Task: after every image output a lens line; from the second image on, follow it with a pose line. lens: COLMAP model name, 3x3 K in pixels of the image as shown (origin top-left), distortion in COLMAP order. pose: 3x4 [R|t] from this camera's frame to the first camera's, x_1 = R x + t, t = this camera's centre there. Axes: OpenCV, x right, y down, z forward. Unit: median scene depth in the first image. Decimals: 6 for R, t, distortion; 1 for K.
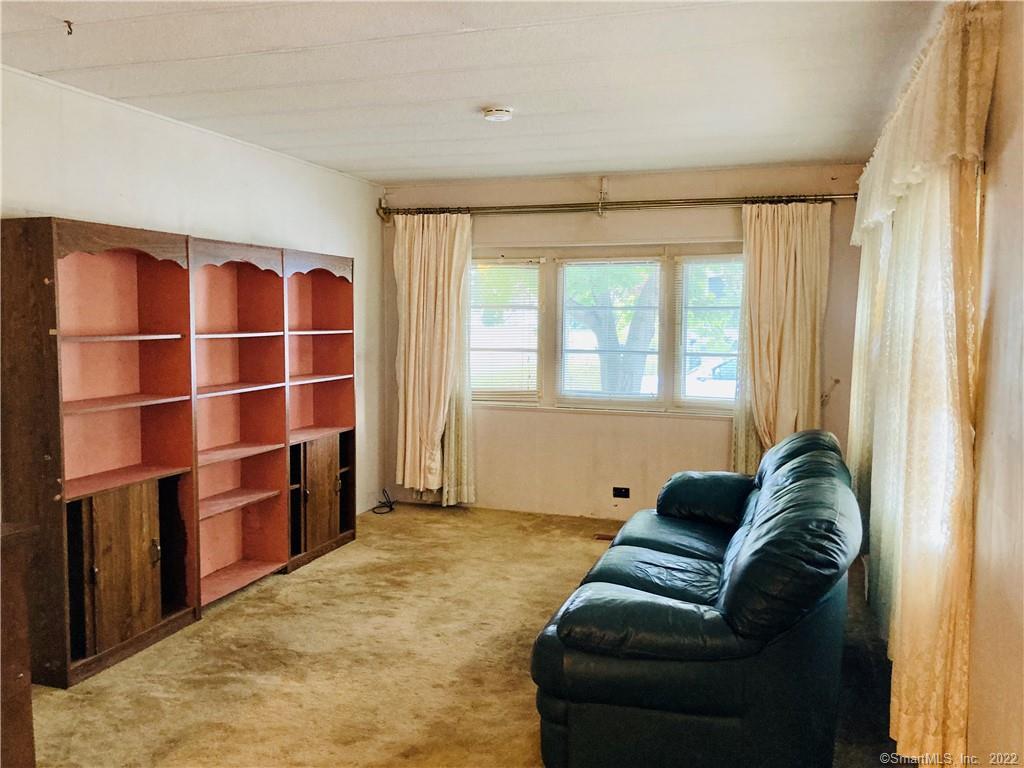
lens RADIAL K [[847.5, 0, 512.9], [0, 847.5, 372.0], [0, 0, 1]] dist [0.039285, -0.018539]
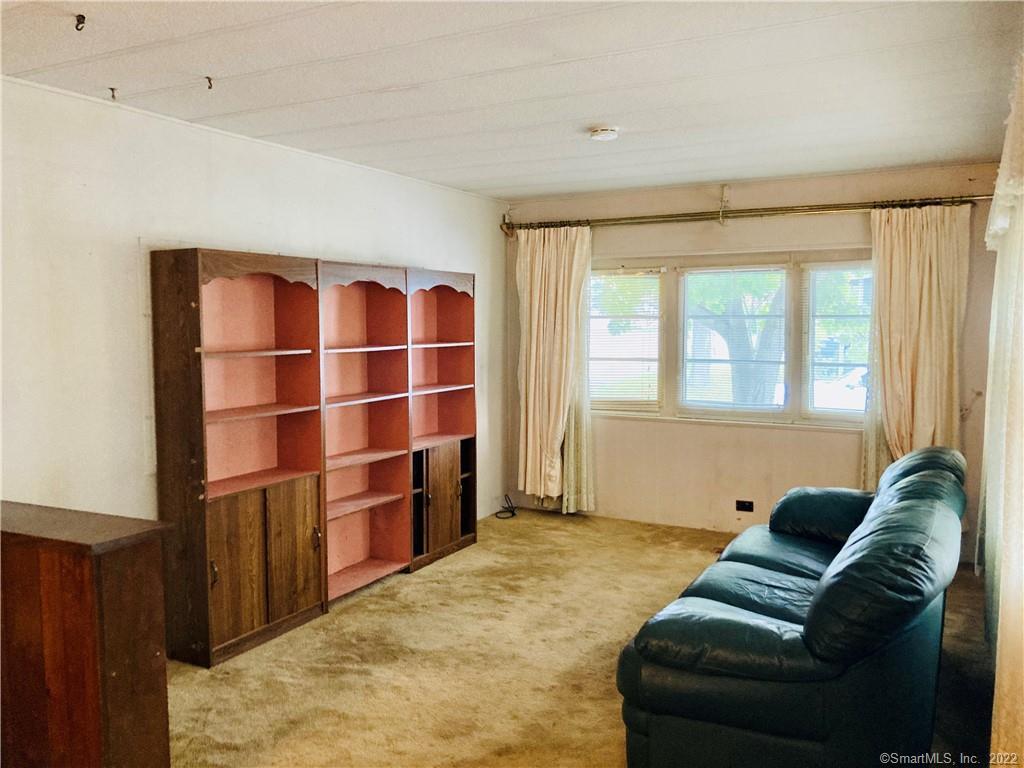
lens RADIAL K [[847.5, 0, 508.1], [0, 847.5, 366.5], [0, 0, 1]] dist [0.039285, -0.018539]
pose [[0.984431, 0.000152, -0.175773, 0.049277], [-0.002179, 0.999933, -0.011341, -0.010313], [0.175760, 0.011547, 0.984365, -0.025778]]
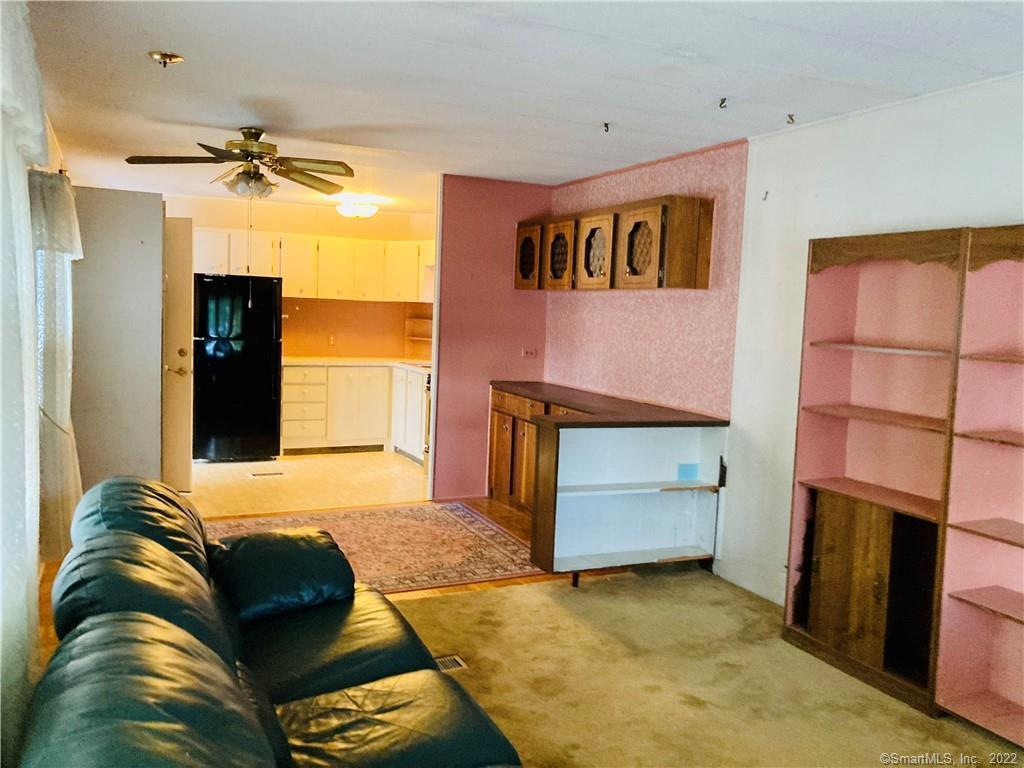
lens RADIAL K [[847.5, 0, 492.5], [0, 847.5, 341.6], [0, 0, 1]] dist [0.039285, -0.018539]
pose [[-0.736550, 0.008782, -0.676326, 0.486698], [-0.074090, 0.992851, 0.093580, -0.100955], [0.672313, 0.119035, -0.730634, 1.335644]]
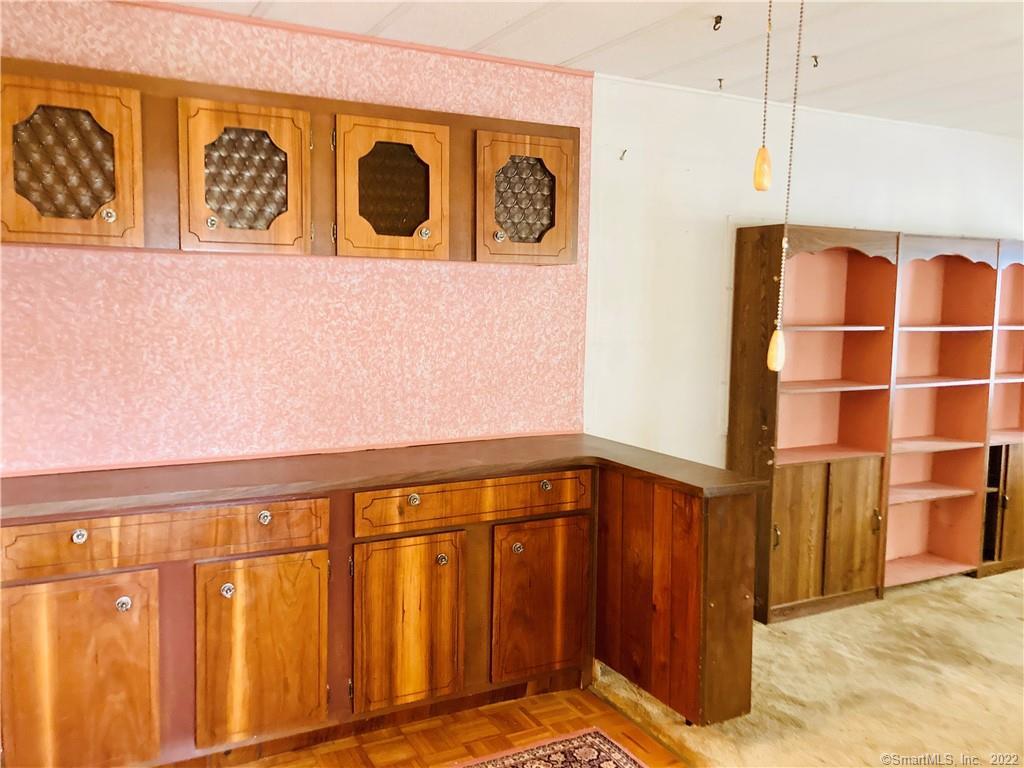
lens RADIAL K [[847.5, 0, 505.3], [0, 847.5, 370.3], [0, 0, 1]] dist [0.039285, -0.018539]
pose [[0.717573, 0.071048, -0.692850, 0.008524], [-0.061171, 0.997368, 0.038921, -0.002571], [0.693792, 0.014453, 0.720031, -0.082673]]
